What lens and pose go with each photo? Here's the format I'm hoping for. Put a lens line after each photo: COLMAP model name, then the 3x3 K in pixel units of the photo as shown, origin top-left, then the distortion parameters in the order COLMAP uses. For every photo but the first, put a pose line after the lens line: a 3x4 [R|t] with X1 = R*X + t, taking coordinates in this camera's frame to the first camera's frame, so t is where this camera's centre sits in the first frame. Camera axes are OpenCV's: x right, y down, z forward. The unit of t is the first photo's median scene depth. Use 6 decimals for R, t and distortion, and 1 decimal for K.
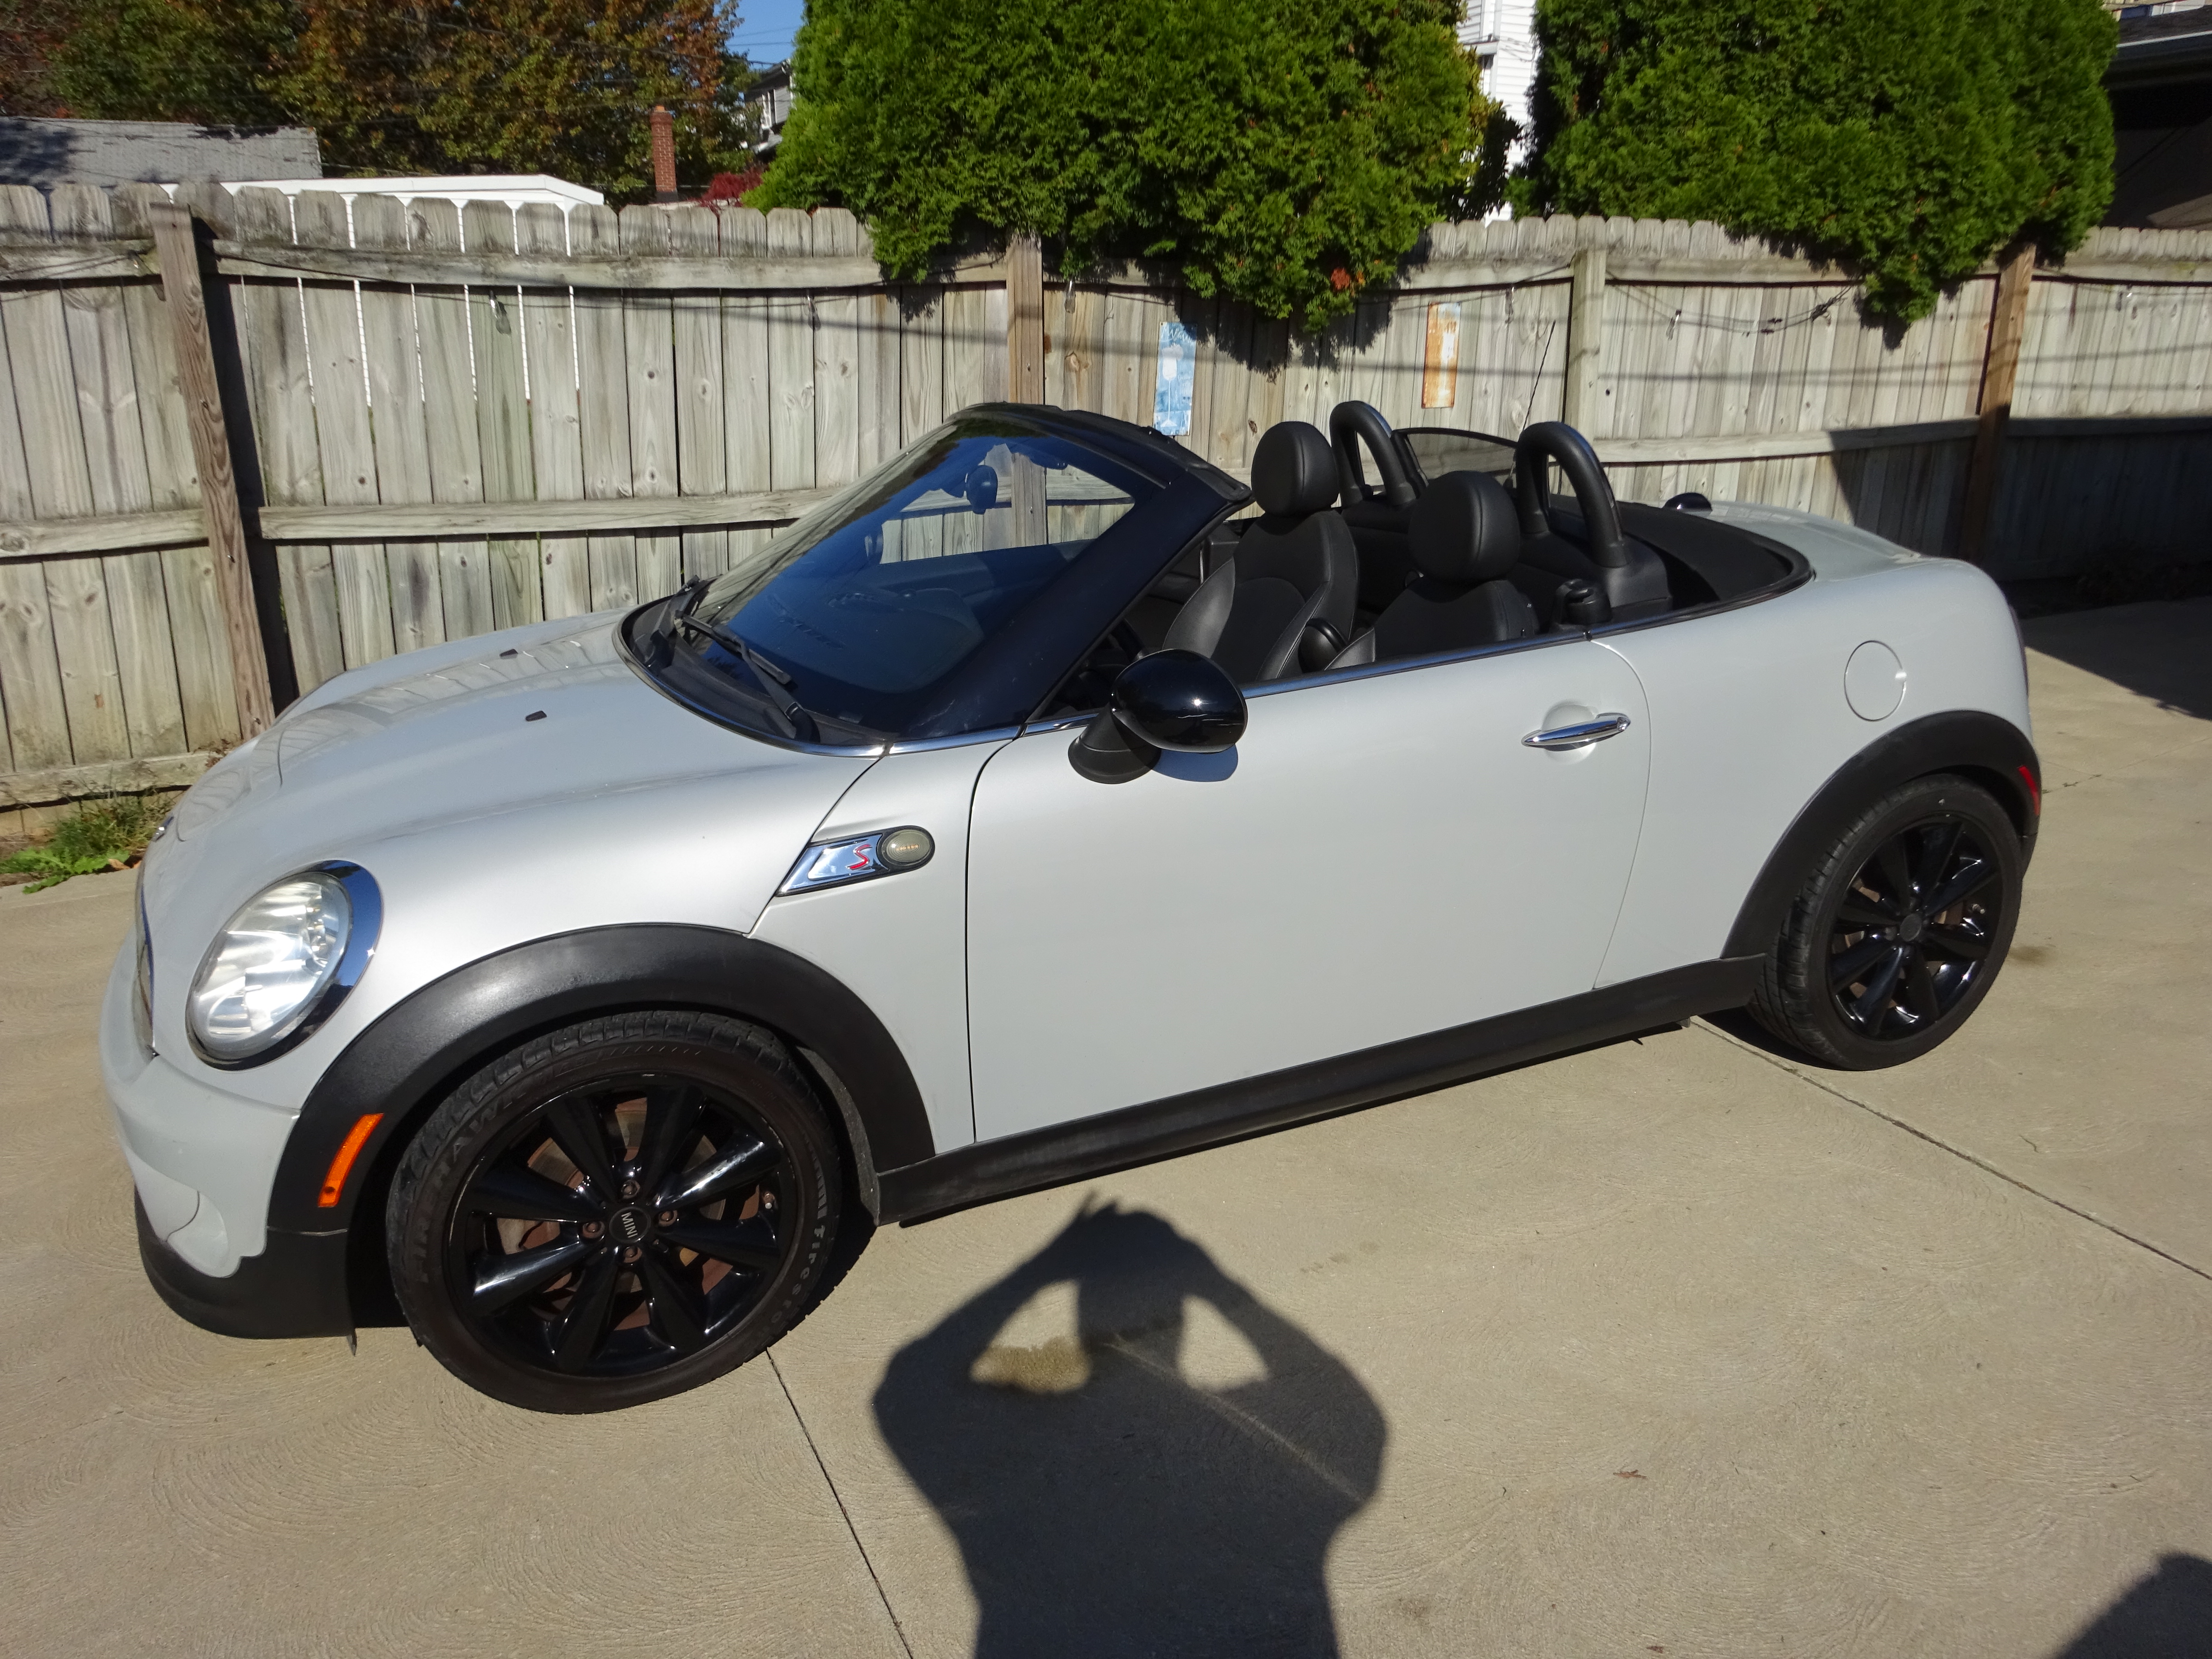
lens RADIAL K [[1618.4, 0, 1106.0], [0, 1618.4, 829.5], [0, 0, 1]] dist [-0.001906, 0.000815]
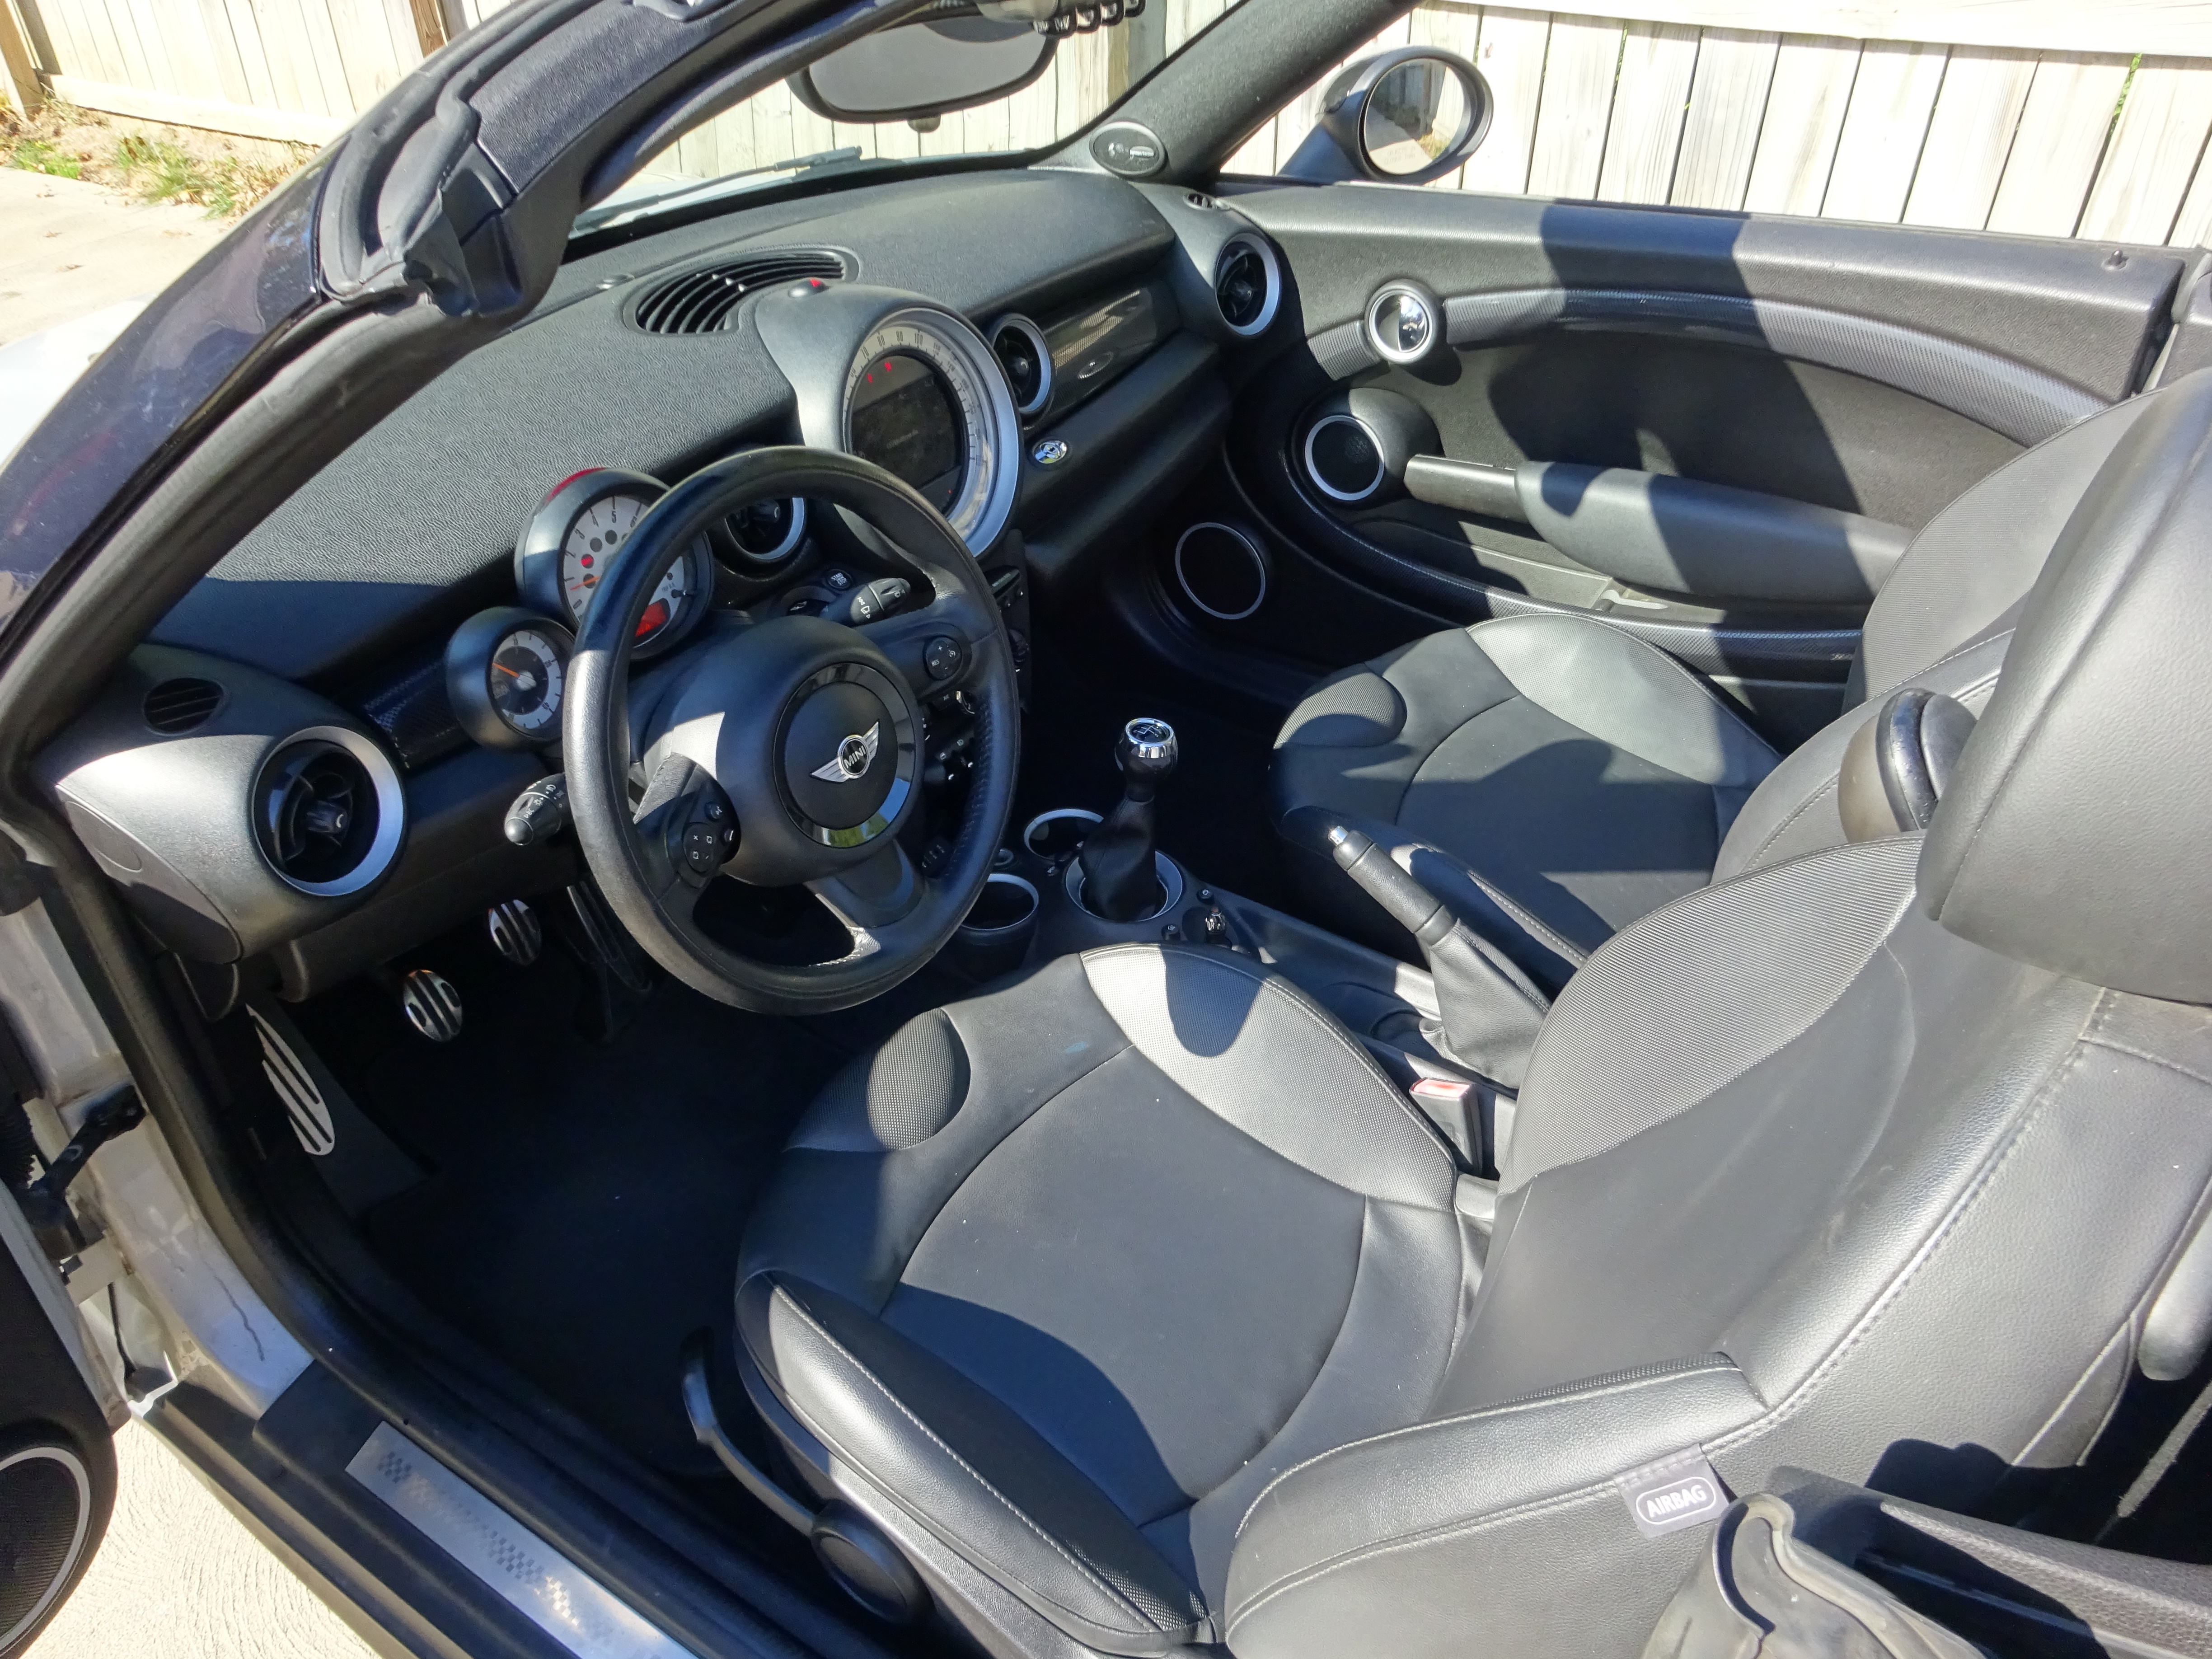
lens RADIAL K [[1605.6, 0, 1094.6], [0, 1605.6, 834.0], [0, 0, 1]] dist [-0.013903, -0.001319]
pose [[0.539380, 0.489982, -0.684827, 0.170052], [-0.246393, 0.869514, 0.428060, -0.127950], [0.805208, -0.062150, 0.589726, 0.465892]]
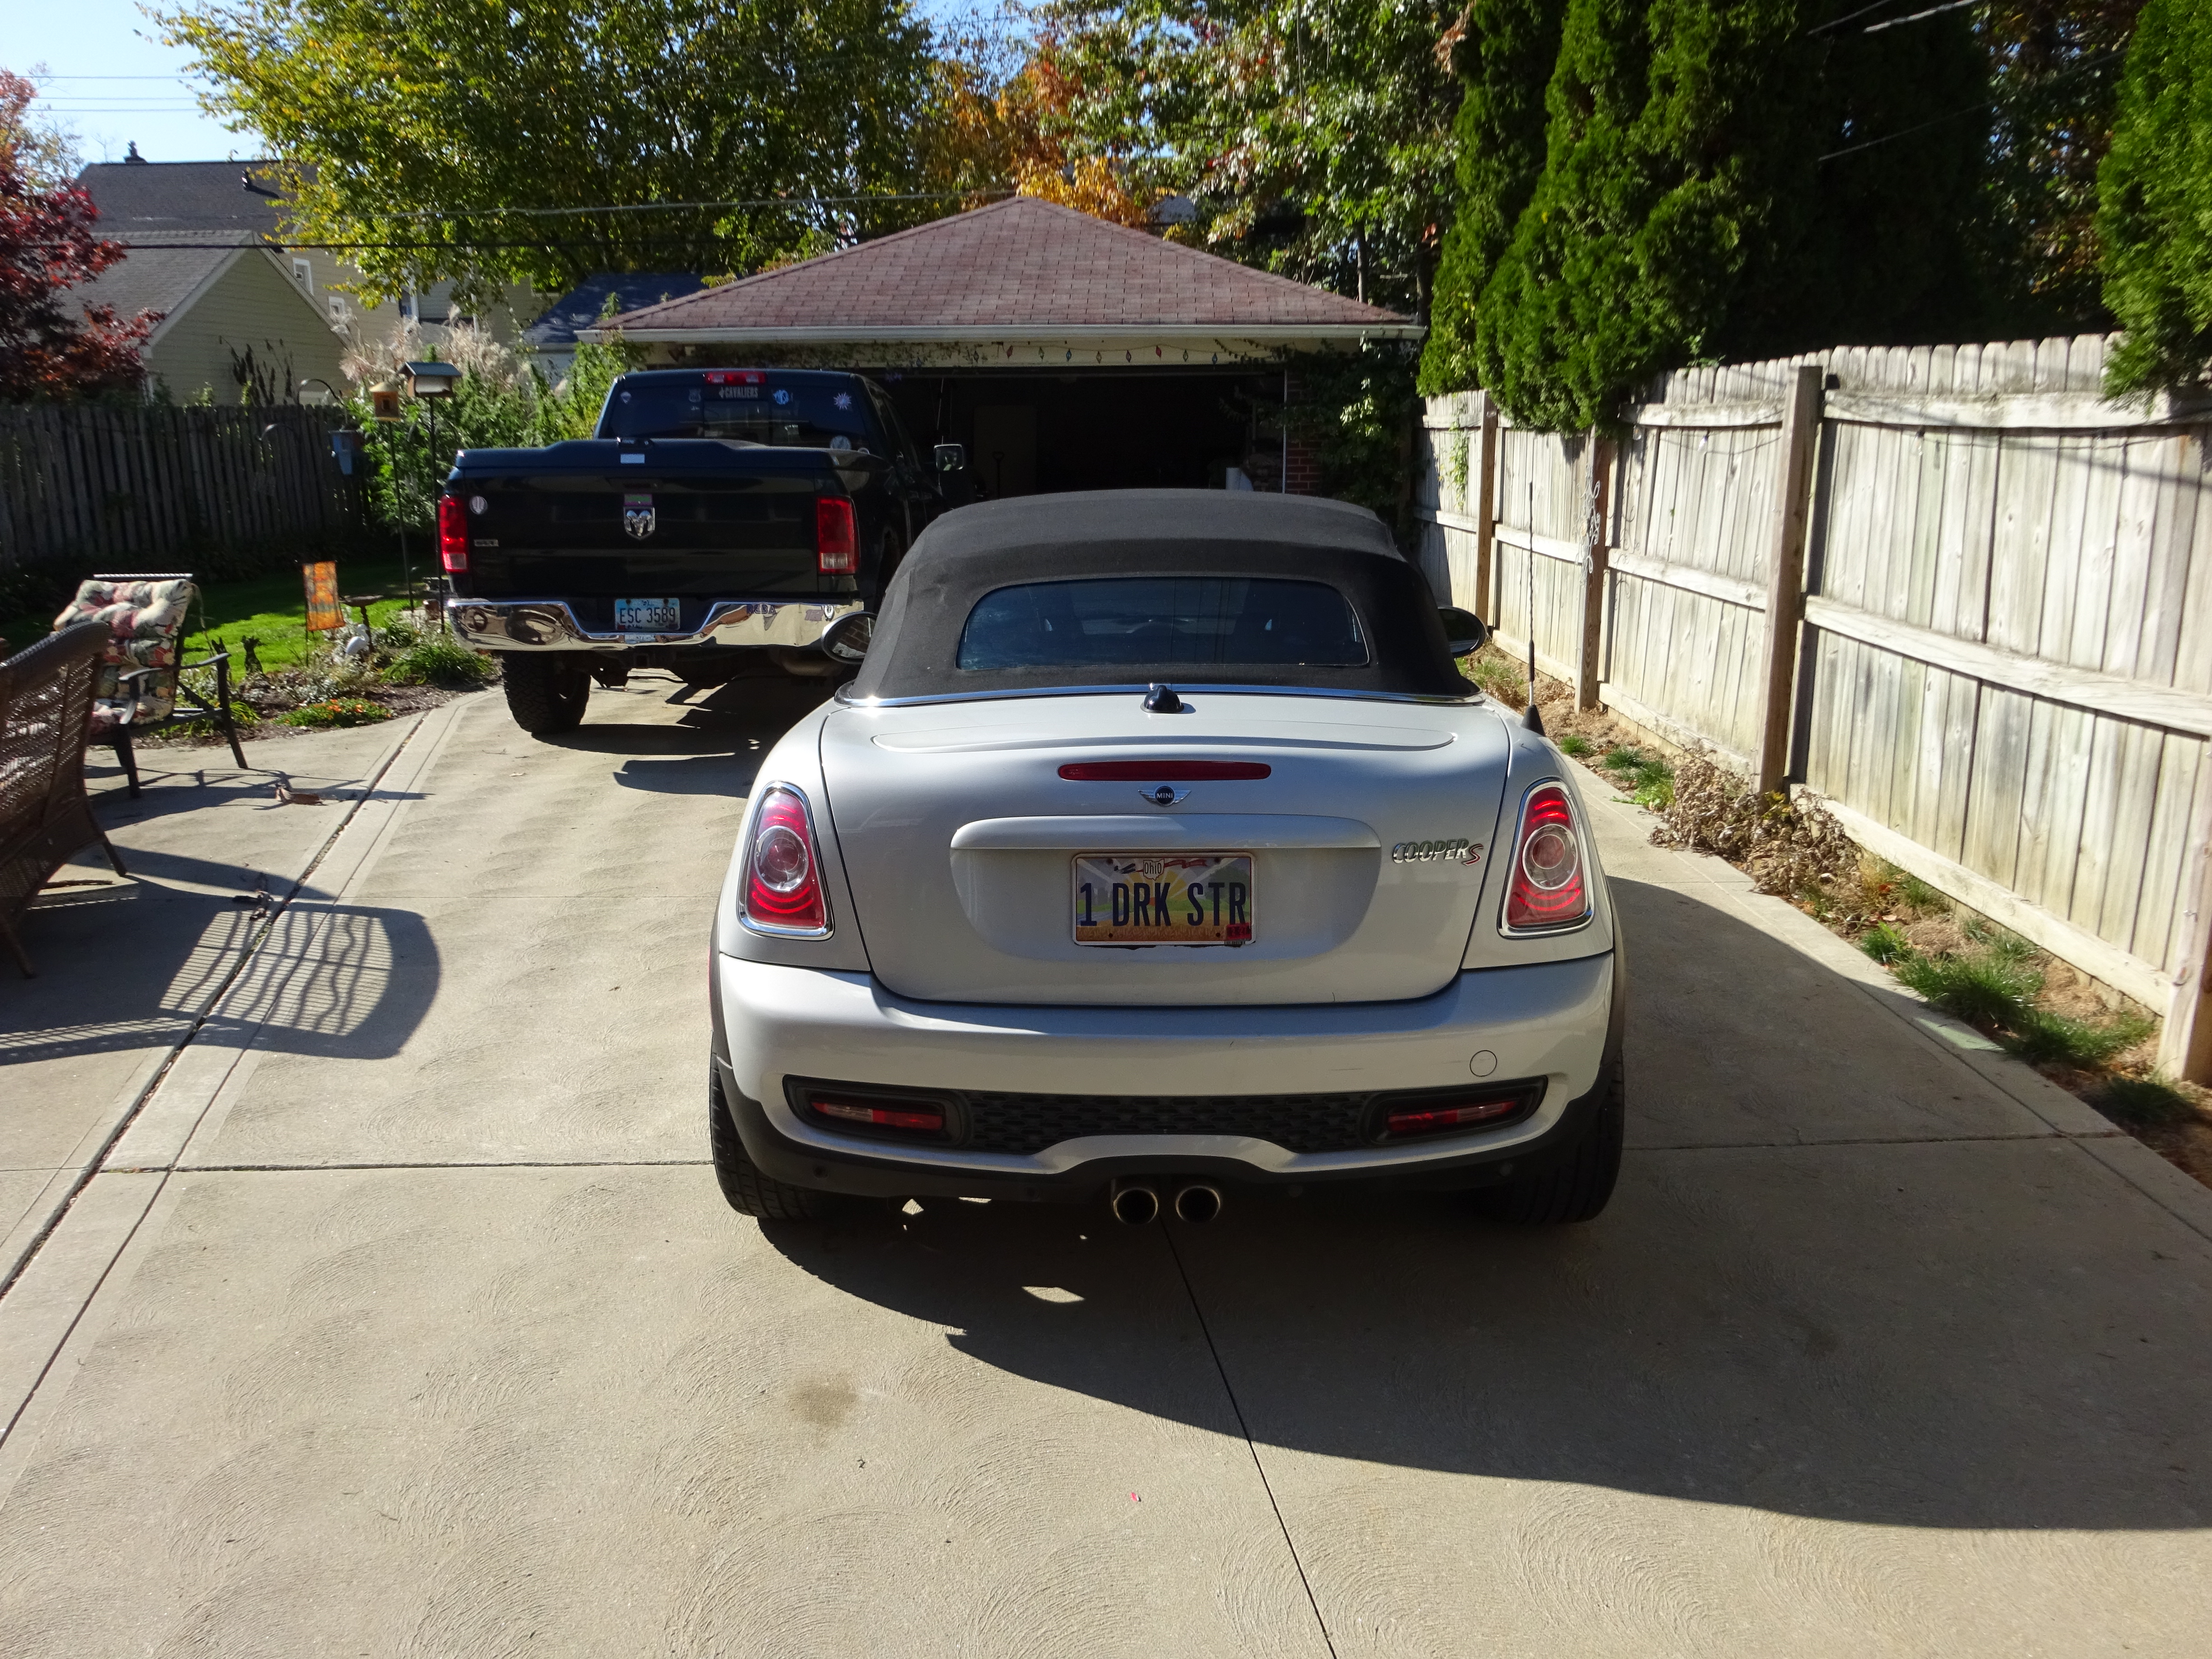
lens RADIAL K [[1621.1, 0, 1099.2], [0, 1621.1, 823.6], [0, 0, 1]] dist [0.007912, -0.011997]
pose [[-0.427475, 0.217097, -0.877573, 0.791412], [-0.280498, 0.890976, 0.357046, -0.306482], [0.859410, 0.398786, -0.319975, 0.906245]]
